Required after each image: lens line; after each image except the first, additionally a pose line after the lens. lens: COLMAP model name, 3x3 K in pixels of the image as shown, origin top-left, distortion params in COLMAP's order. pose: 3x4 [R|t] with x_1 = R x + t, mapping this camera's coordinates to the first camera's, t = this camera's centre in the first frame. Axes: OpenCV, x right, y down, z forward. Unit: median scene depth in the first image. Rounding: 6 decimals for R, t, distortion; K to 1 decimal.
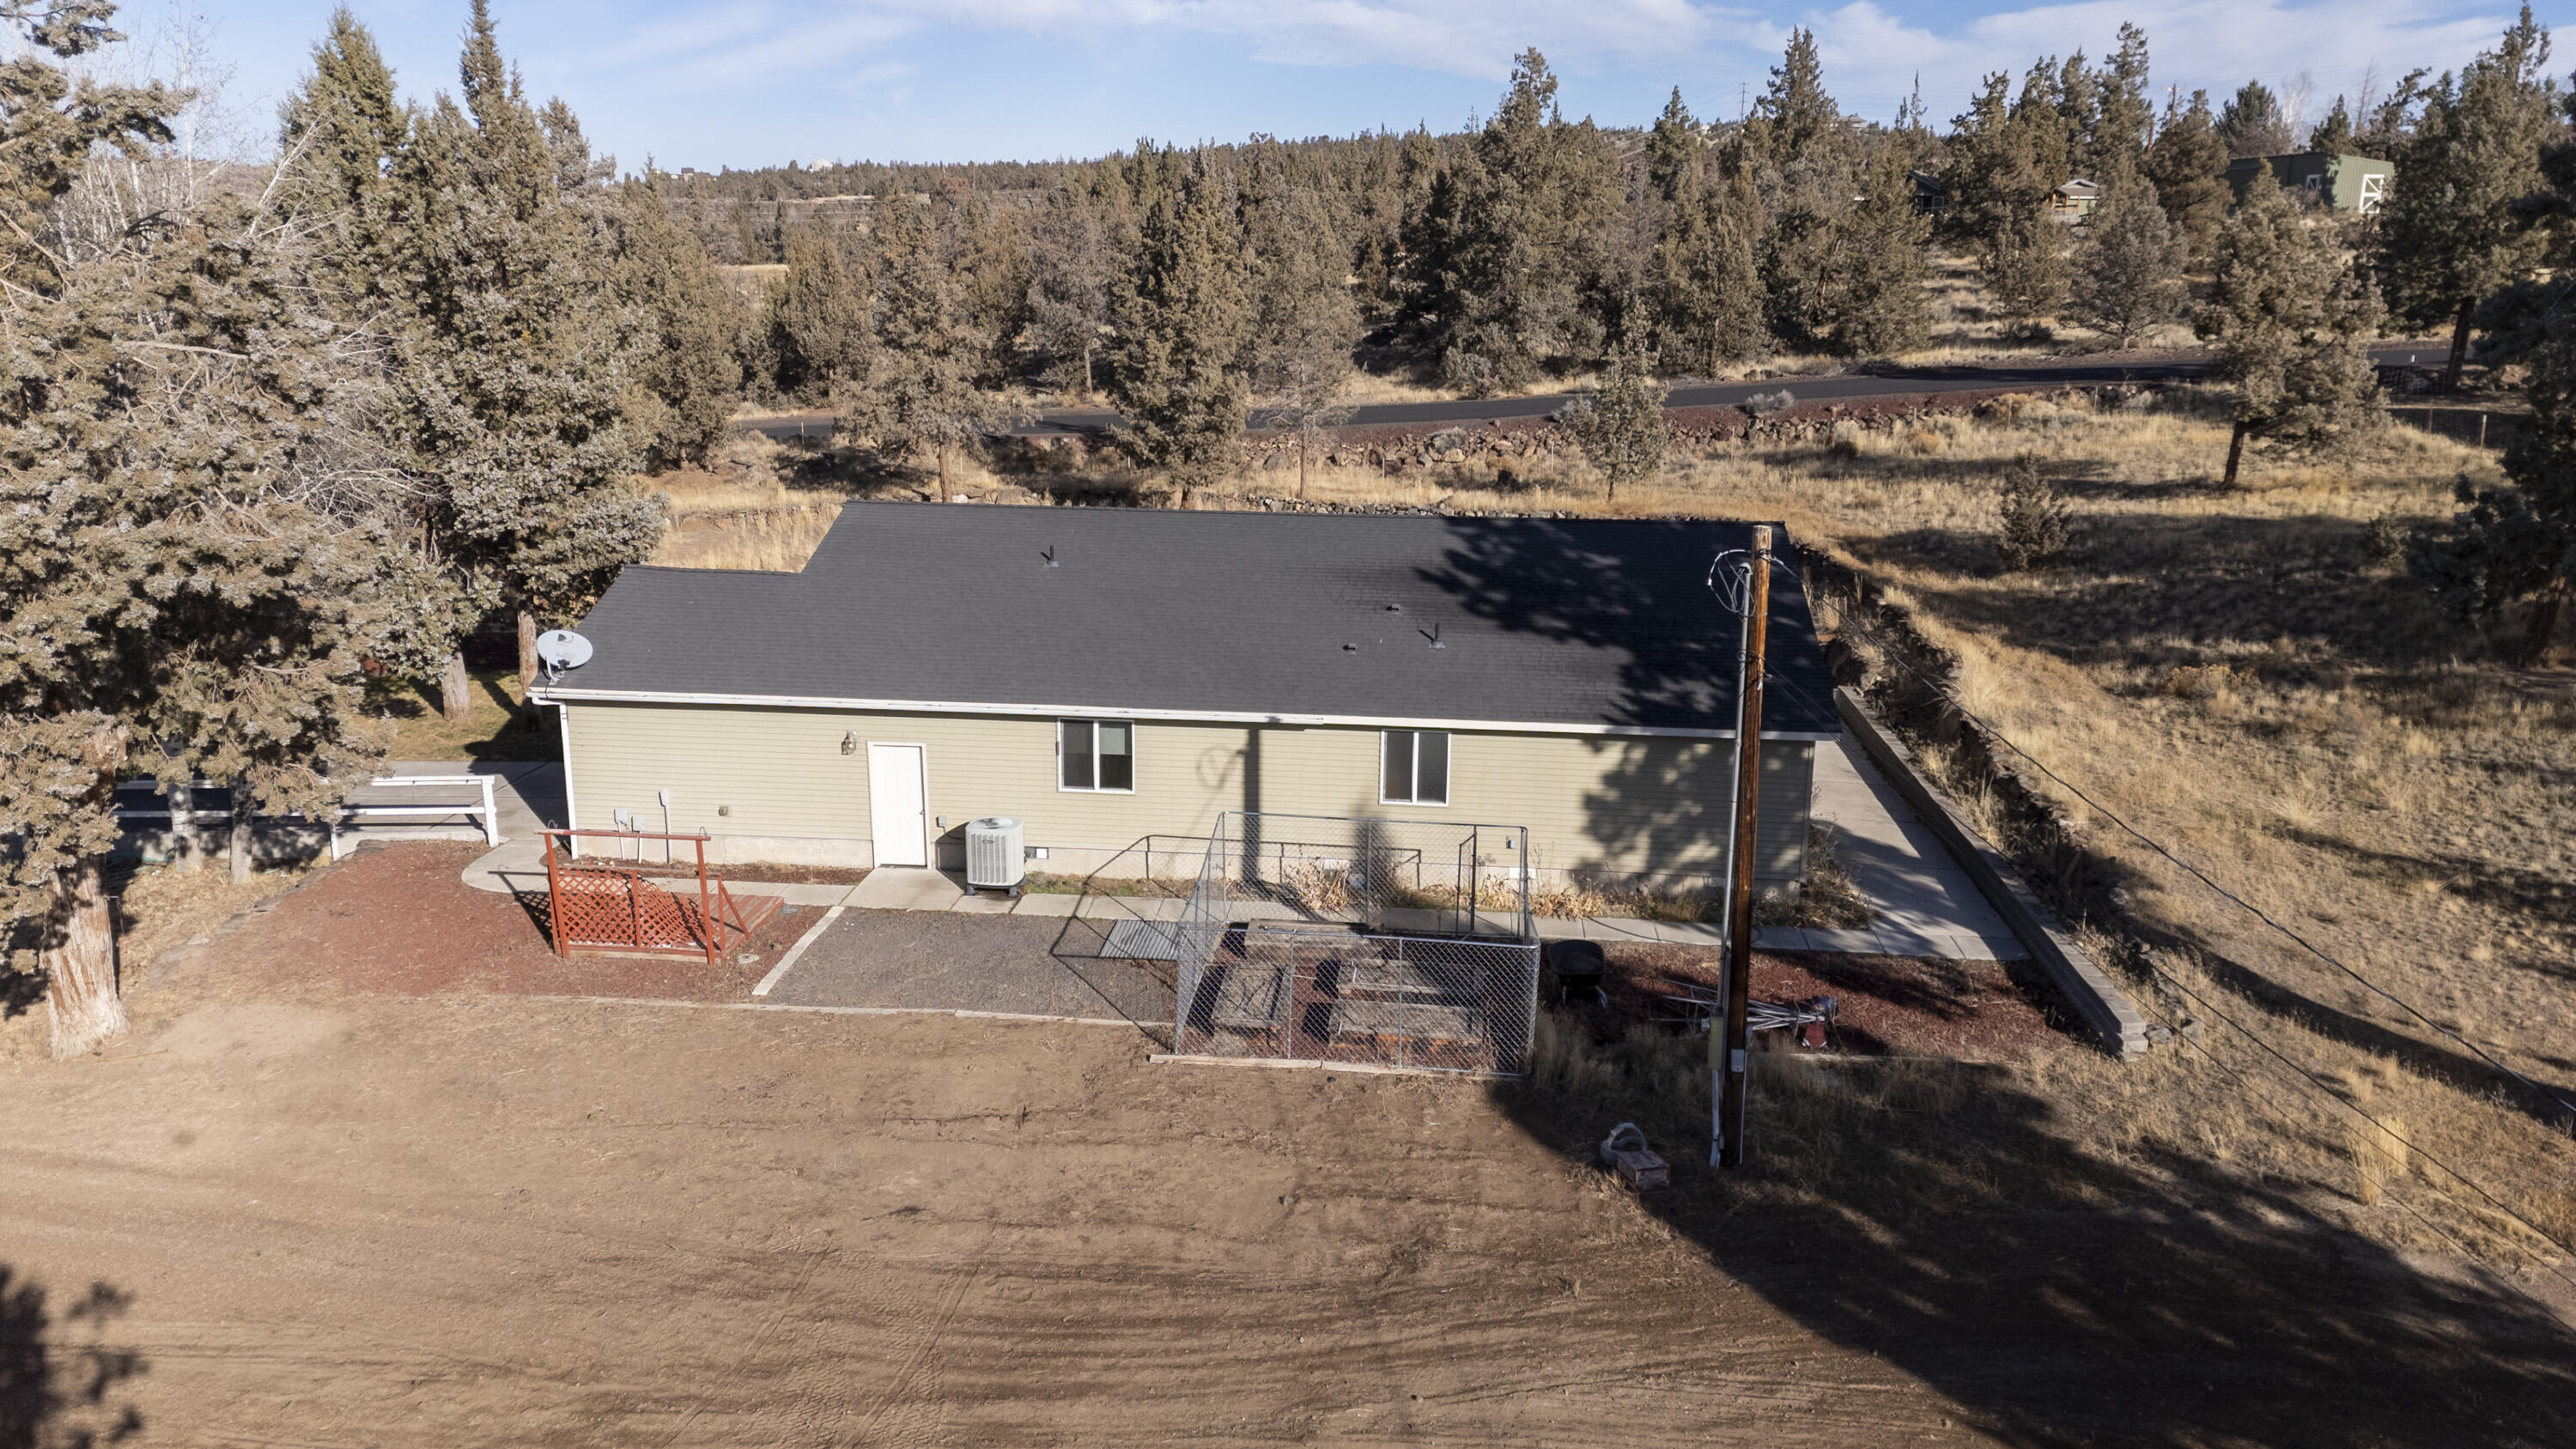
lens RADIAL K [[1887.9, 0, 1280.2], [0, 1887.9, 723.6], [0, 0, 1]] dist [0.092718, -0.089206]
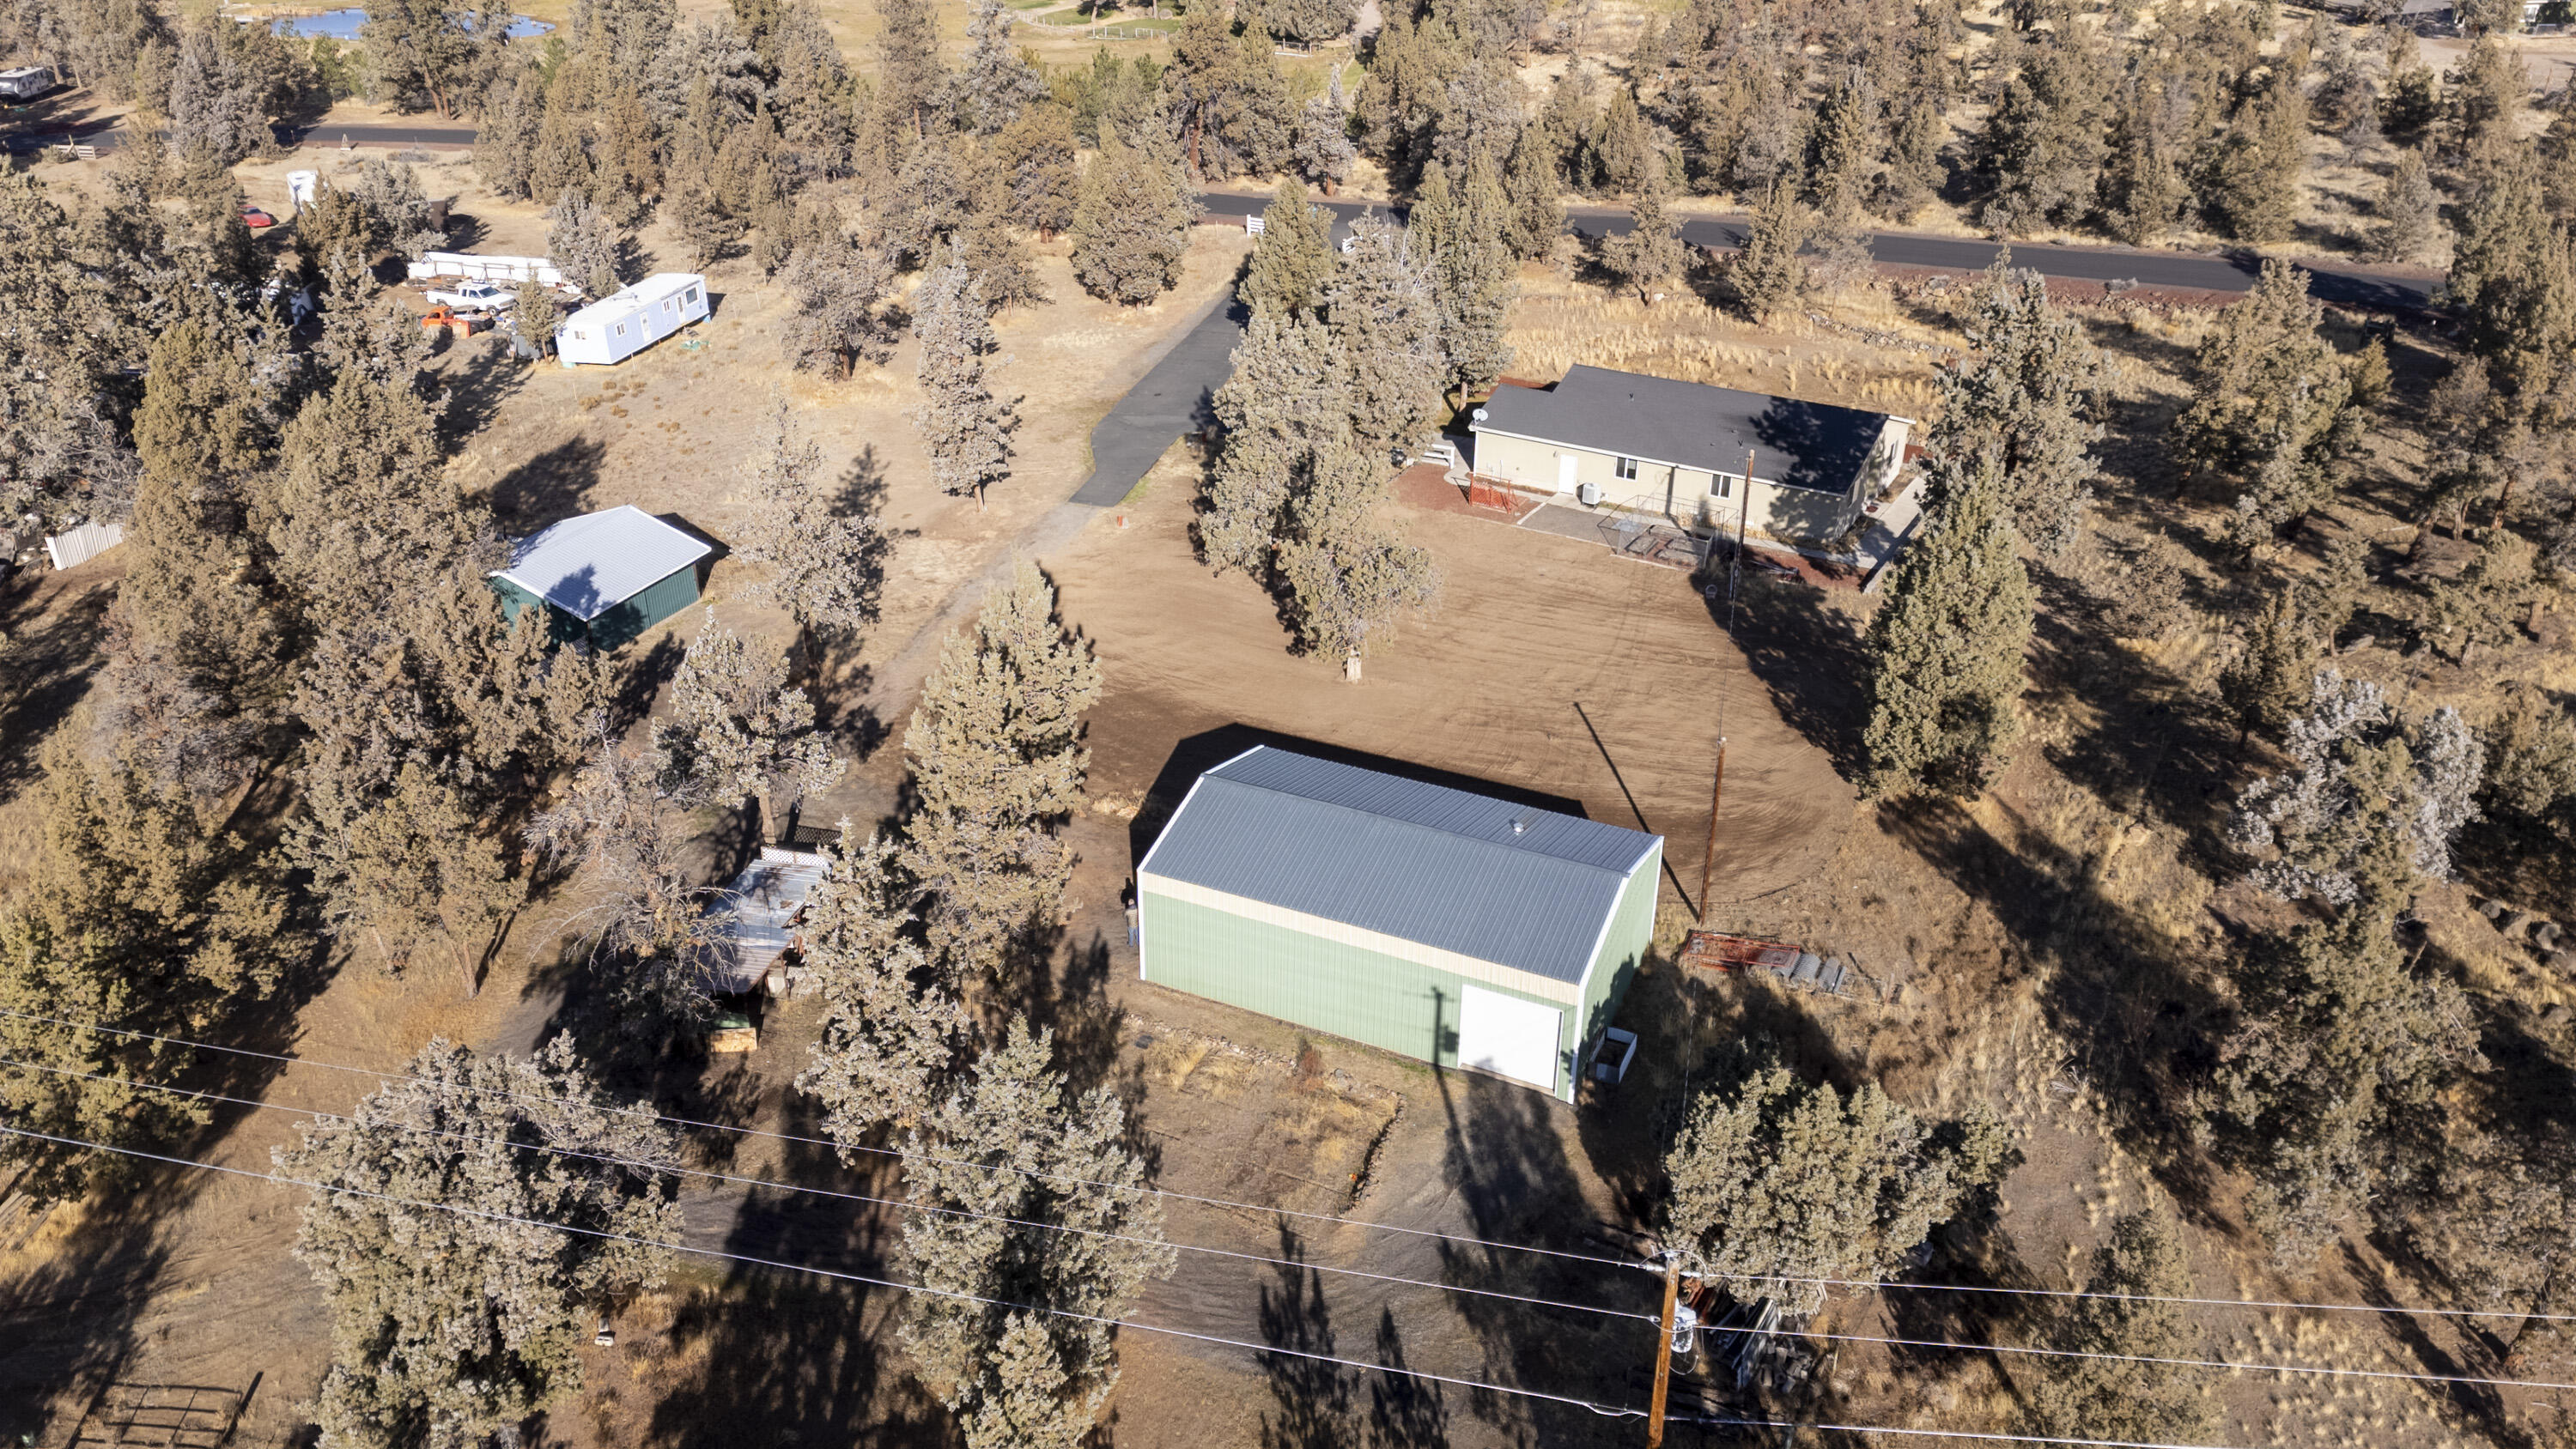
lens RADIAL K [[1887.9, 0, 1280.2], [0, 1887.9, 723.6], [0, 0, 1]] dist [0.092718, -0.089206]
pose [[0.904754, 0.194382, -0.378993, 0.700685], [-0.102212, 0.962876, 0.249843, -0.321022], [0.413489, -0.187309, 0.891035, -2.294573]]
